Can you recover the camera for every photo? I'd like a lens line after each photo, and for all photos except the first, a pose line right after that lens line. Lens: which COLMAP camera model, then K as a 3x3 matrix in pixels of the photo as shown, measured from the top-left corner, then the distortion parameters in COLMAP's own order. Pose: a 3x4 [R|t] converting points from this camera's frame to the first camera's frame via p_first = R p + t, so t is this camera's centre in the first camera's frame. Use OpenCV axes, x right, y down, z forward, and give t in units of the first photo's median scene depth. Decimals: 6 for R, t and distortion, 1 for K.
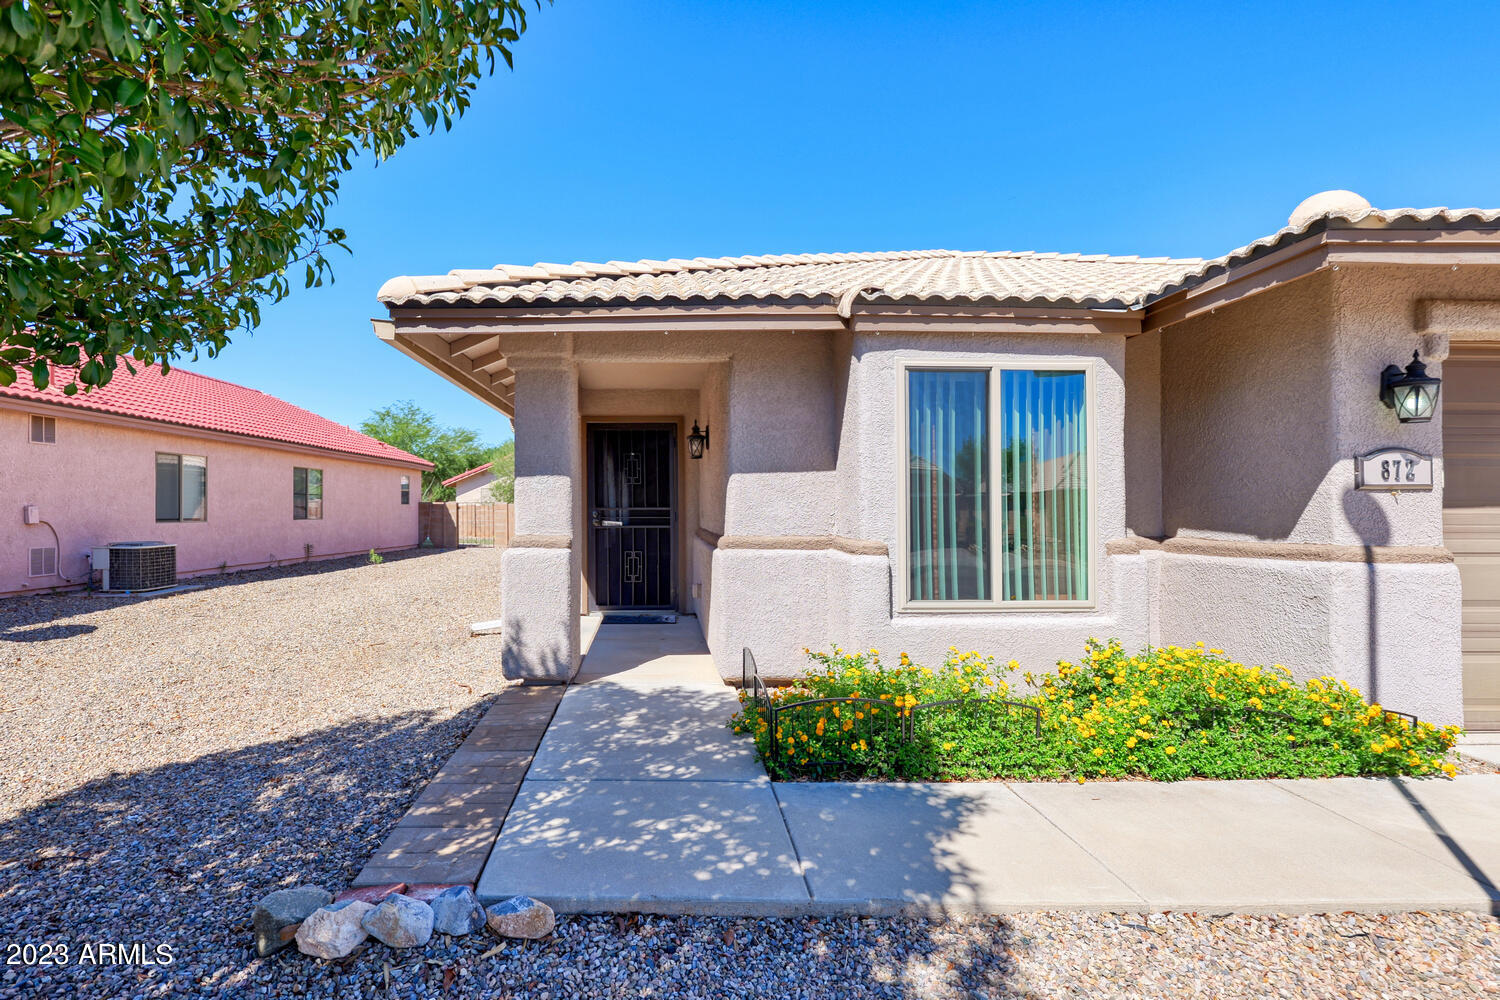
lens RADIAL K [[618.6, 0, 755.4], [0, 618.6, 484.8], [0, 0, 1]] dist [-0.009999, 0.000374]
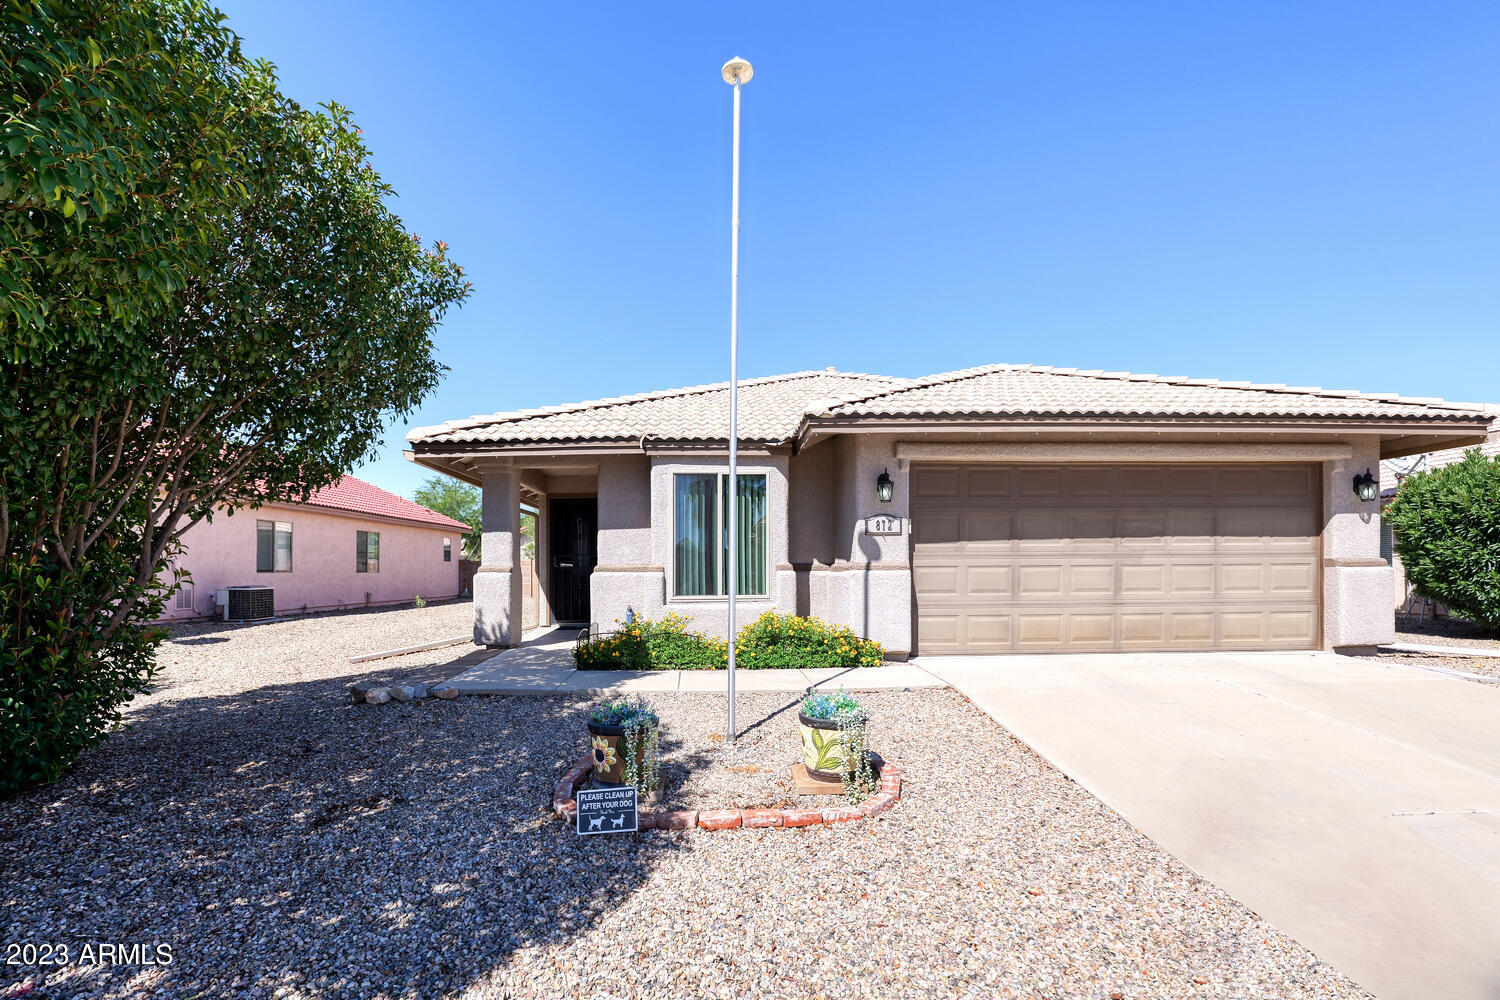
lens RADIAL K [[618.6, 0, 779.9], [0, 618.6, 536.9], [0, 0, 1]] dist [-0.009999, 0.000374]
pose [[0.999246, -0.008060, -0.037986, 0.635455], [0.007495, 0.999860, -0.014969, 0.036408], [0.038102, 0.014673, 0.999166, -0.886622]]
